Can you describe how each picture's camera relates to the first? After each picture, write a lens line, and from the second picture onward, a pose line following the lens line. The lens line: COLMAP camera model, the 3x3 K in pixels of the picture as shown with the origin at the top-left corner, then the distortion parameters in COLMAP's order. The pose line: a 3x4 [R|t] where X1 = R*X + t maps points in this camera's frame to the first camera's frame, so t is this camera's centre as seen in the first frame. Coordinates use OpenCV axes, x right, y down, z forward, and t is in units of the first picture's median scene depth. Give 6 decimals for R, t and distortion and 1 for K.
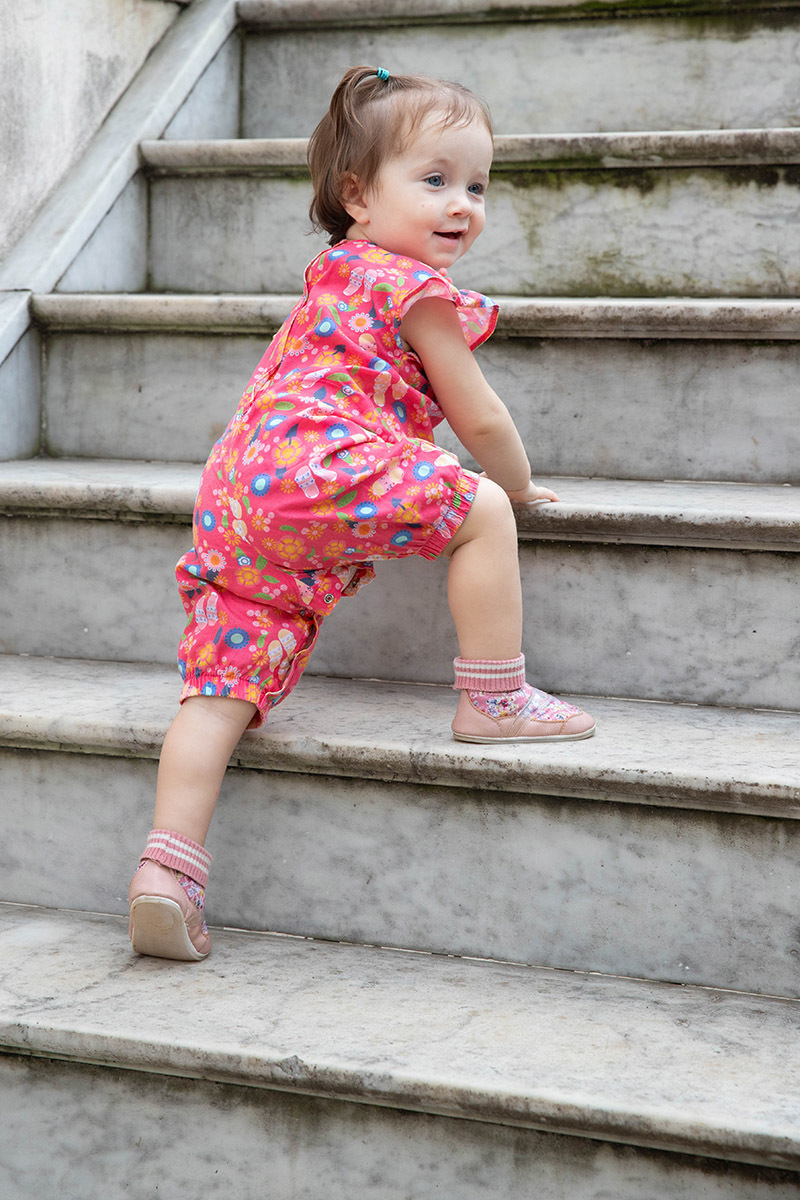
lens RADIAL K [[2782.9, 0, 400.0], [0, 2782.9, 600.0], [0, 0, 1]] dist [0.154614, 0.376708]
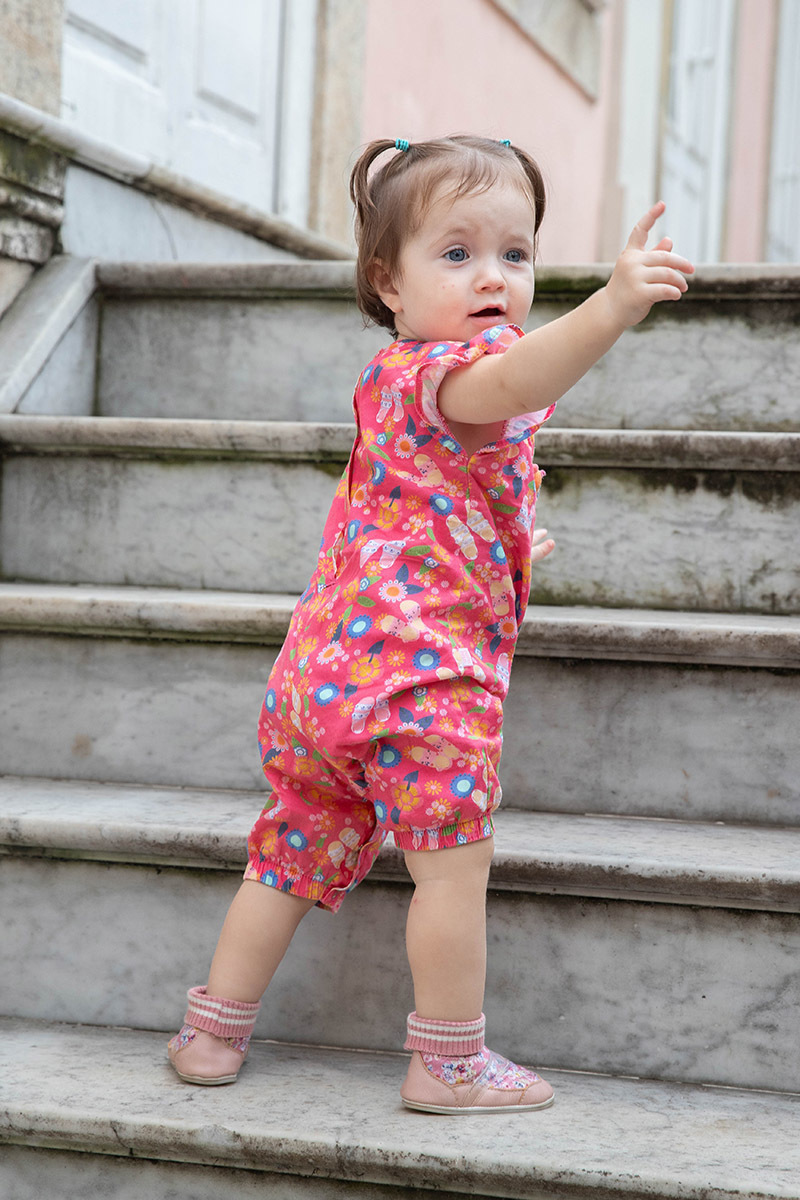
lens RADIAL K [[2782.9, 0, 400.0], [0, 2782.9, 600.0], [0, 0, 1]] dist [0.154614, 0.376708]
pose [[0.992248, 0.026152, 0.121488, -0.074889], [-0.017929, 0.997504, -0.068295, -0.047893], [-0.122971, 0.065588, 0.990241, 0.101530]]
